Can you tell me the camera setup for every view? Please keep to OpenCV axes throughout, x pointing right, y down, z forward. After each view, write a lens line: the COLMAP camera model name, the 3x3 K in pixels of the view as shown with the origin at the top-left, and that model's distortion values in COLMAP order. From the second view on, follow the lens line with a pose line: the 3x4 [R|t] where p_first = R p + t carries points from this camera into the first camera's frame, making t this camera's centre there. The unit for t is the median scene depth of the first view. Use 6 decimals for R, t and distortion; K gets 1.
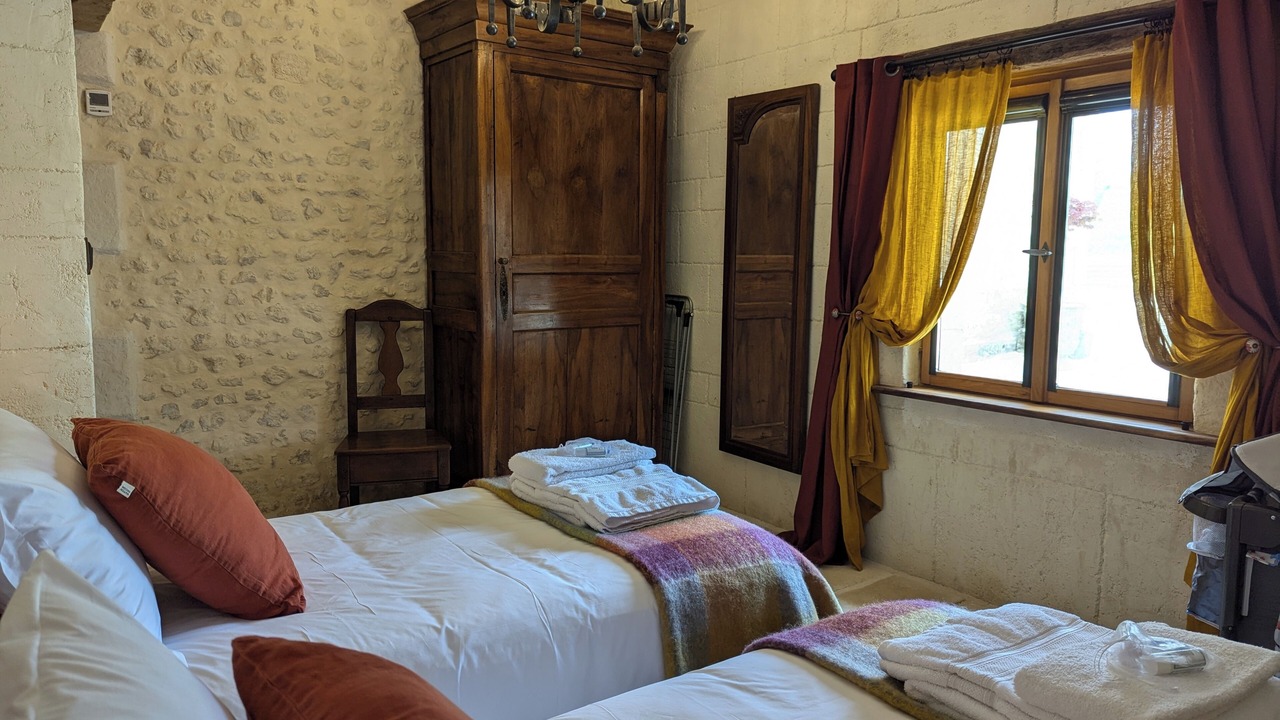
lens RADIAL K [[907.9, 0, 643.8], [0, 907.9, 354.8], [0, 0, 1]] dist [0.045131, -0.003829]
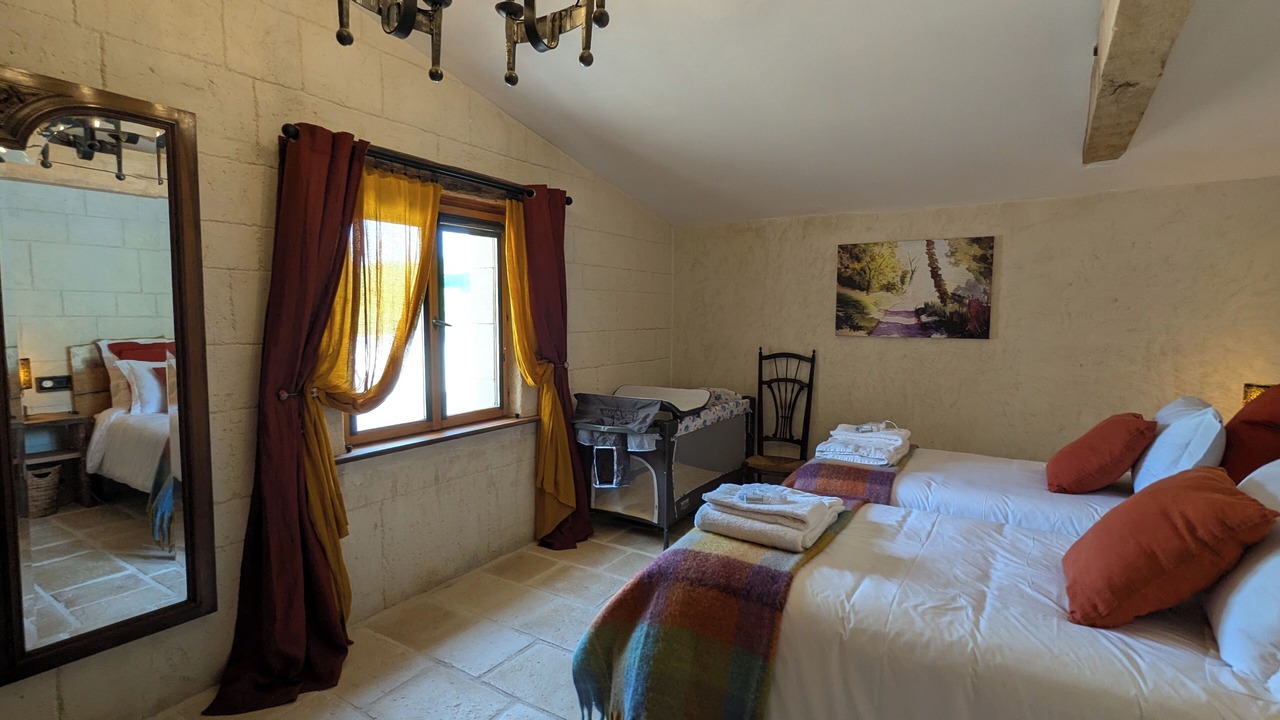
lens RADIAL K [[609.9, 0, 642.2], [0, 609.9, 362.3], [0, 0, 1]] dist [0.002759, -0.001230]
pose [[-0.357946, -0.081714, 0.930160, -0.557283], [0.099338, 0.987178, 0.124950, -0.139919], [-0.928443, 0.137125, -0.345239, 1.050107]]
